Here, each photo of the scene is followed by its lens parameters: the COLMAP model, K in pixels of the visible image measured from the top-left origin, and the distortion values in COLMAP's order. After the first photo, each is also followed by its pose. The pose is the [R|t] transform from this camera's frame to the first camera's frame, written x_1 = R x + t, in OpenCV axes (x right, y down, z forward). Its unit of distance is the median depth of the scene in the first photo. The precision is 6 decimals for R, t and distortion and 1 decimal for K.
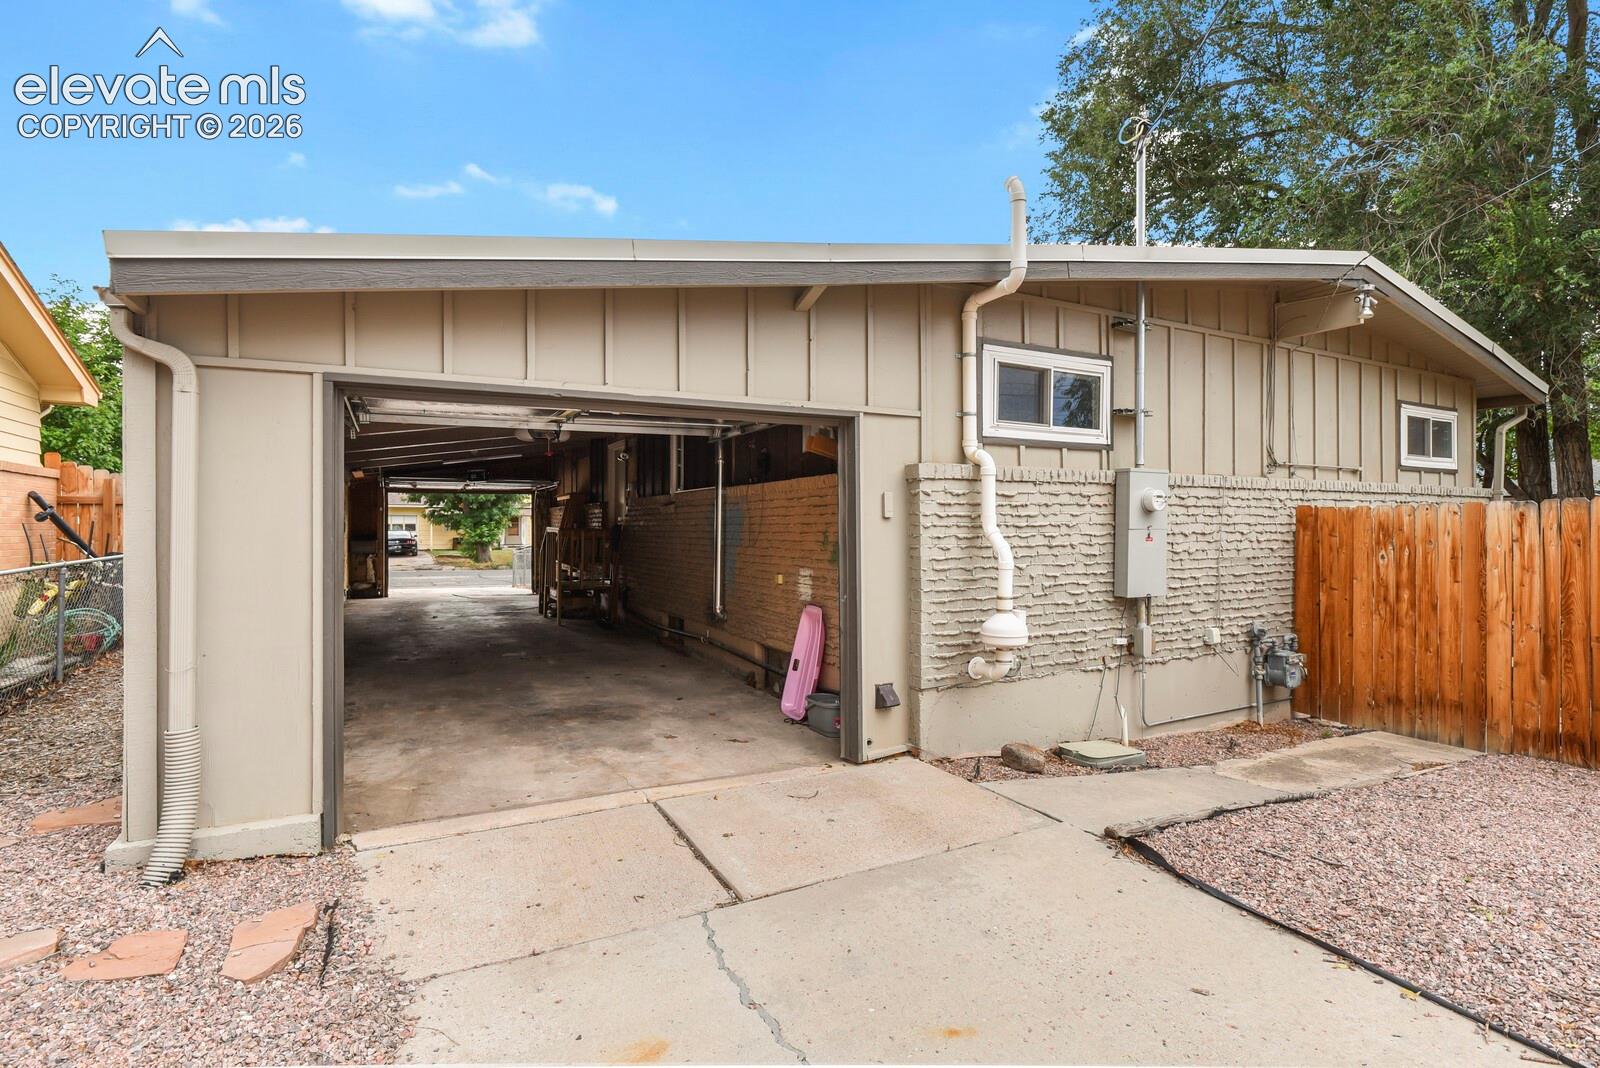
lens RADIAL K [[769.5, 0, 803.7], [0, 769.5, 526.6], [0, 0, 1]] dist [-0.009526, 0.000081]
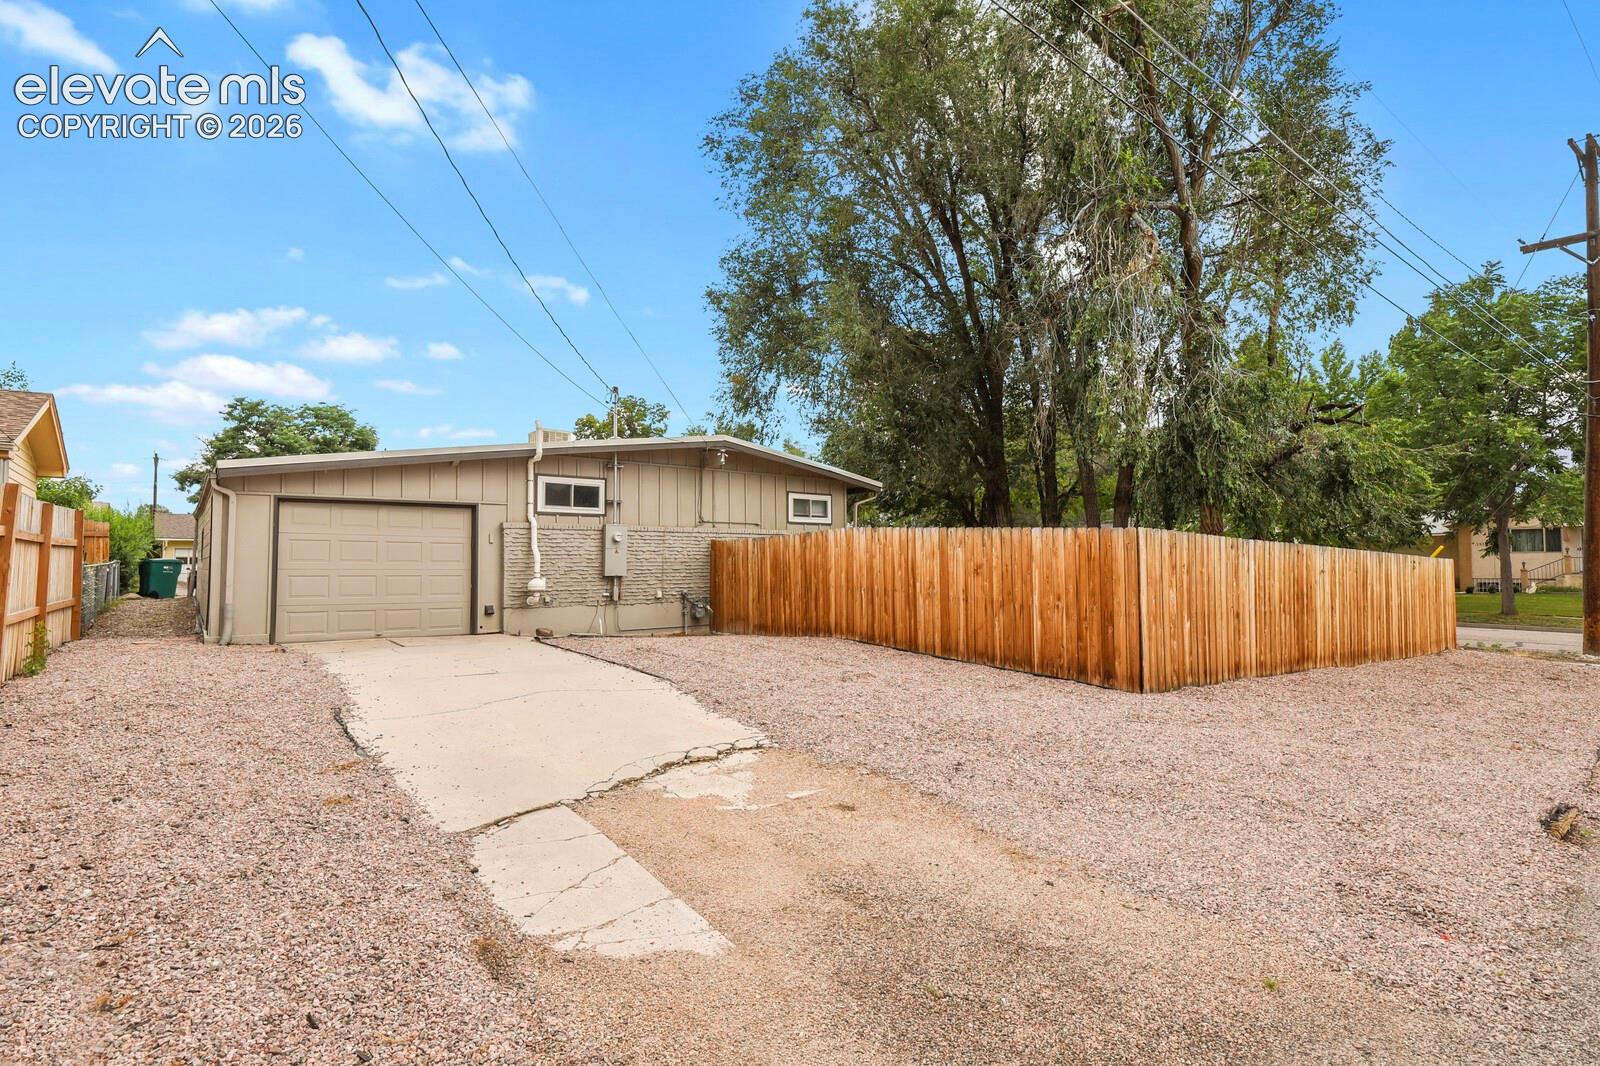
lens RADIAL K [[769.5, 0, 813.1], [0, 769.5, 577.2], [0, 0, 1]] dist [-0.009526, 0.000081]
pose [[0.999921, -0.009825, 0.007788, 1.050696], [0.009979, 0.999750, -0.020018, 0.149362], [-0.007590, 0.020094, 0.999769, -1.451105]]
